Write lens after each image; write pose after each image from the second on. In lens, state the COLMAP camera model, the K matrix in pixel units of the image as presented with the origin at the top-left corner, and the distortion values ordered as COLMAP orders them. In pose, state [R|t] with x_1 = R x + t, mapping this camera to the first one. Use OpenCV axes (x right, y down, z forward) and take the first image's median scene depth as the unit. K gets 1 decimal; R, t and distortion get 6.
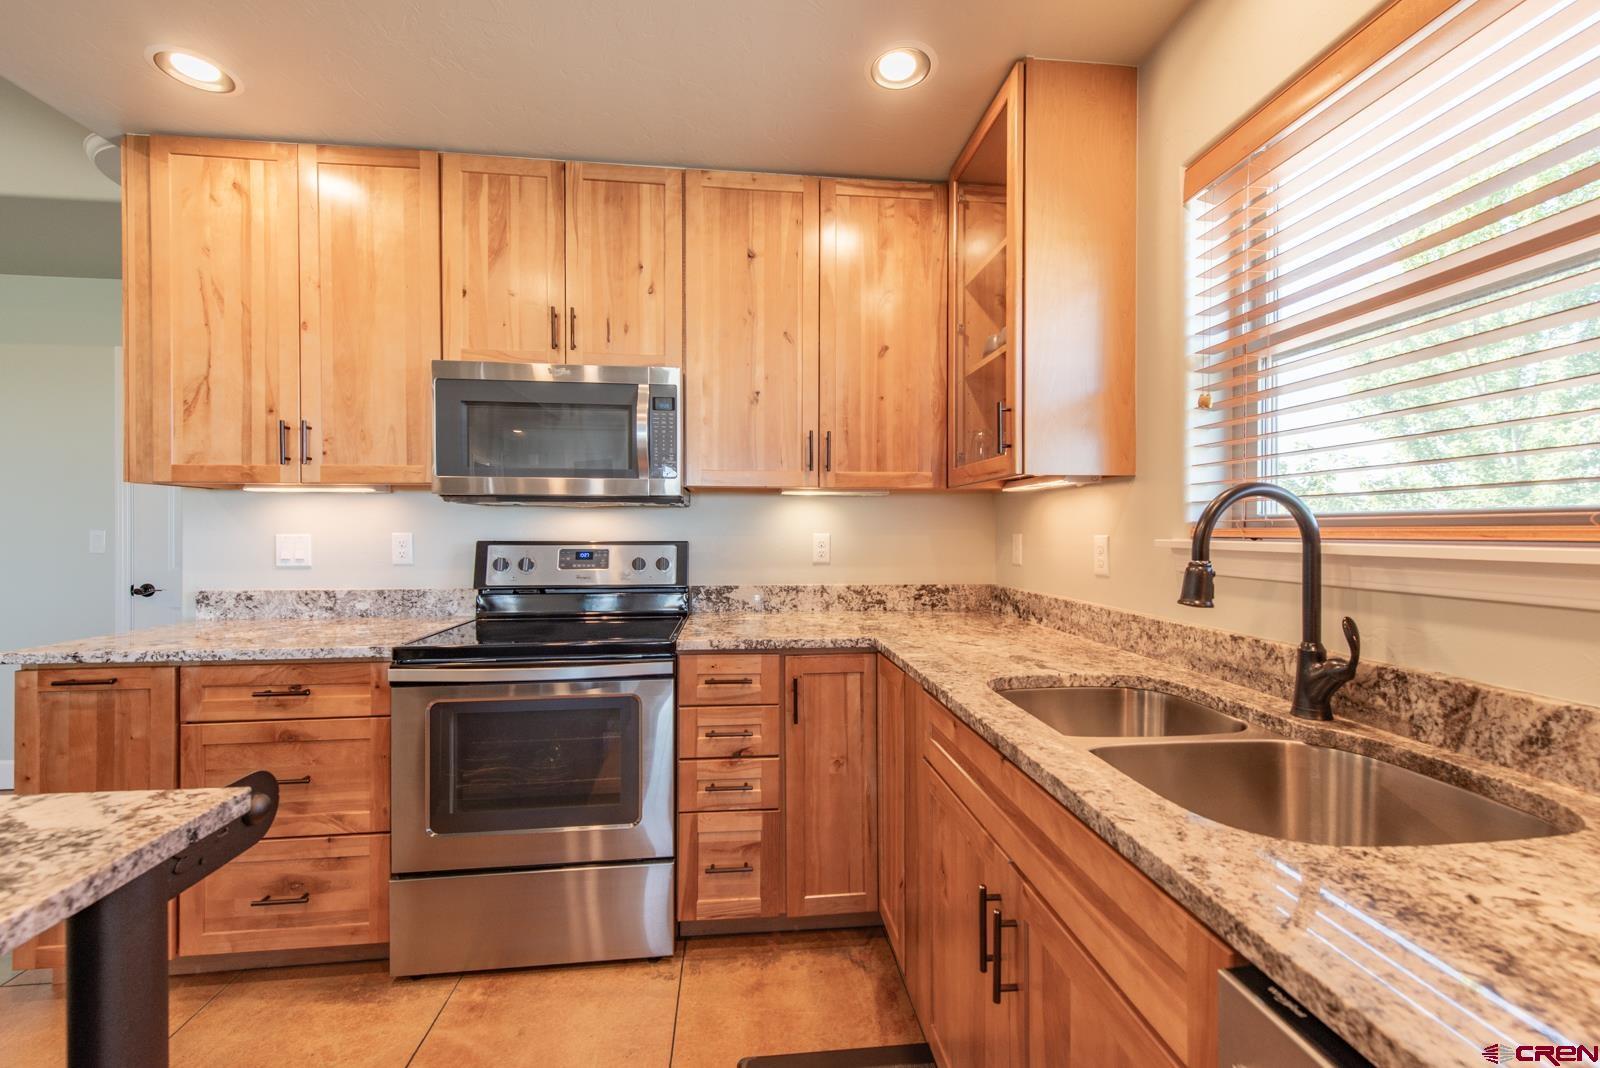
lens RADIAL K [[625.3, 0, 801.8], [0, 625.3, 537.0], [0, 0, 1]] dist [0.012913, -0.003491]
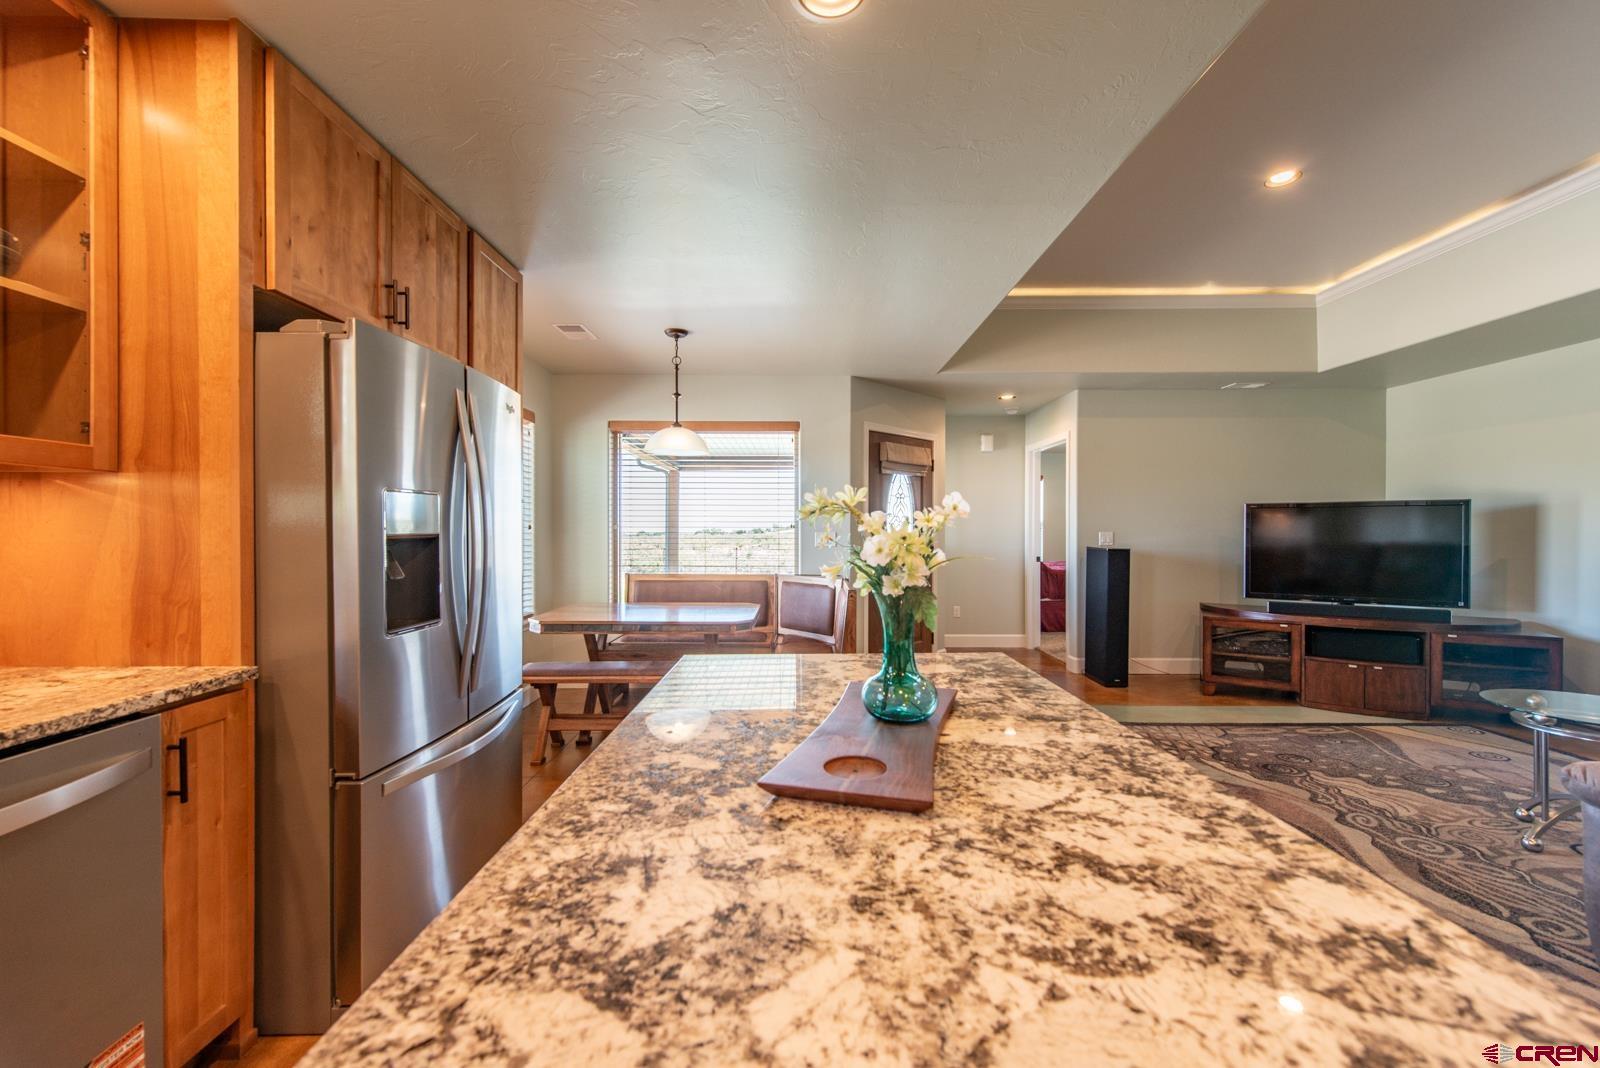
lens RADIAL K [[625.3, 0, 797.0], [0, 625.3, 536.5], [0, 0, 1]] dist [0.012913, -0.003491]
pose [[-0.993693, -0.001792, 0.112118, -0.504420], [0.000537, 0.999785, 0.020740, -0.008501], [-0.112131, 0.020669, -0.993478, 0.535655]]
